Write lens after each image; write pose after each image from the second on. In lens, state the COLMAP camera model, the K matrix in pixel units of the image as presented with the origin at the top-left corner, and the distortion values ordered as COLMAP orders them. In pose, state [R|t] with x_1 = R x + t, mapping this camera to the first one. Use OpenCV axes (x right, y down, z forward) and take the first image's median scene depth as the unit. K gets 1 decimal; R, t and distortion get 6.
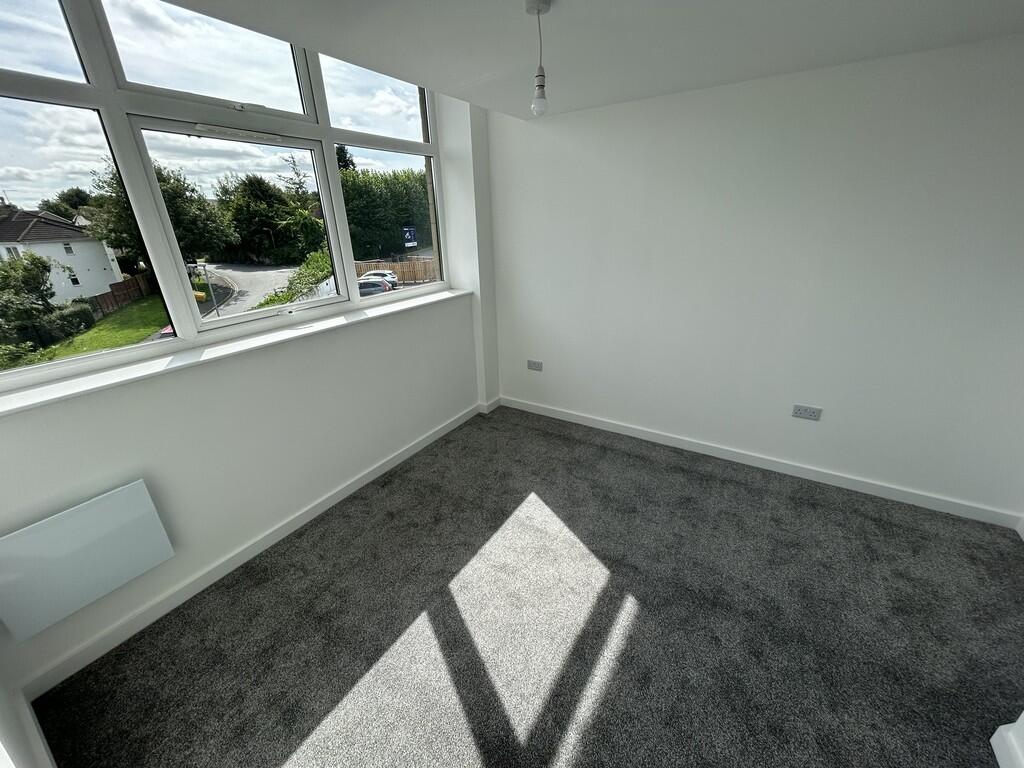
lens RADIAL K [[410.3, 0, 512.8], [0, 410.3, 380.8], [0, 0, 1]] dist [-0.002172, 0.000451]
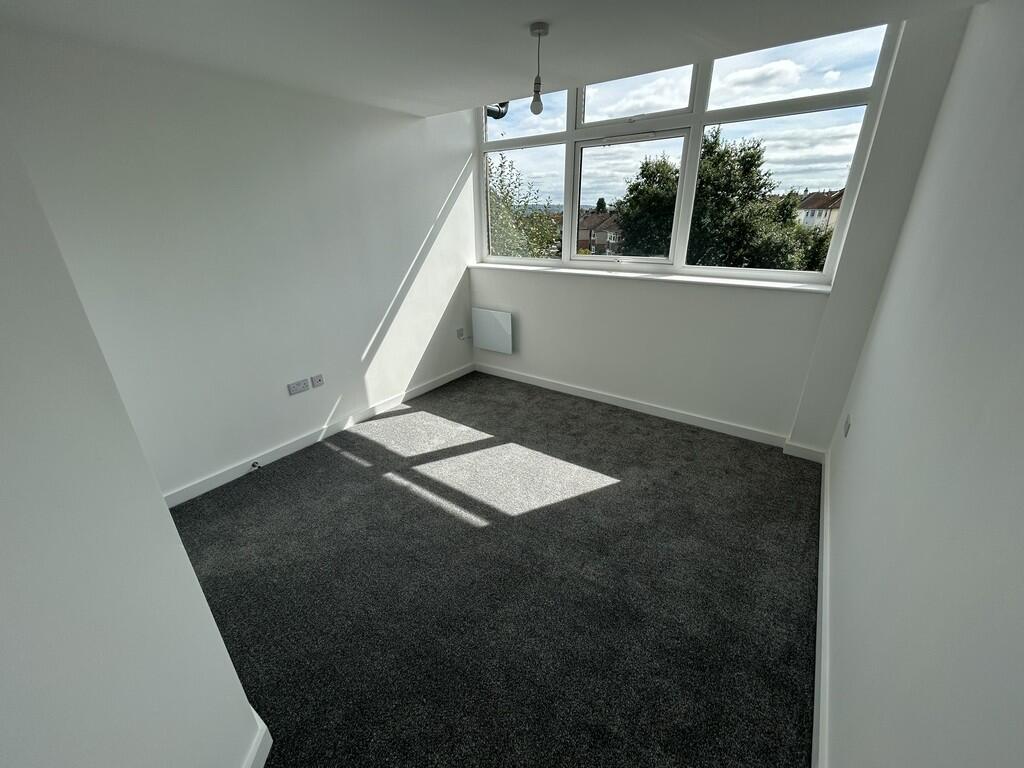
lens RADIAL K [[410.3, 0, 512.3], [0, 410.3, 383.6], [0, 0, 1]] dist [-0.002172, 0.000451]
pose [[-0.057767, 0.407258, -0.911485, 1.077358], [-0.351551, 0.846231, 0.400382, -0.279462], [0.934385, 0.343562, 0.094288, 0.741810]]
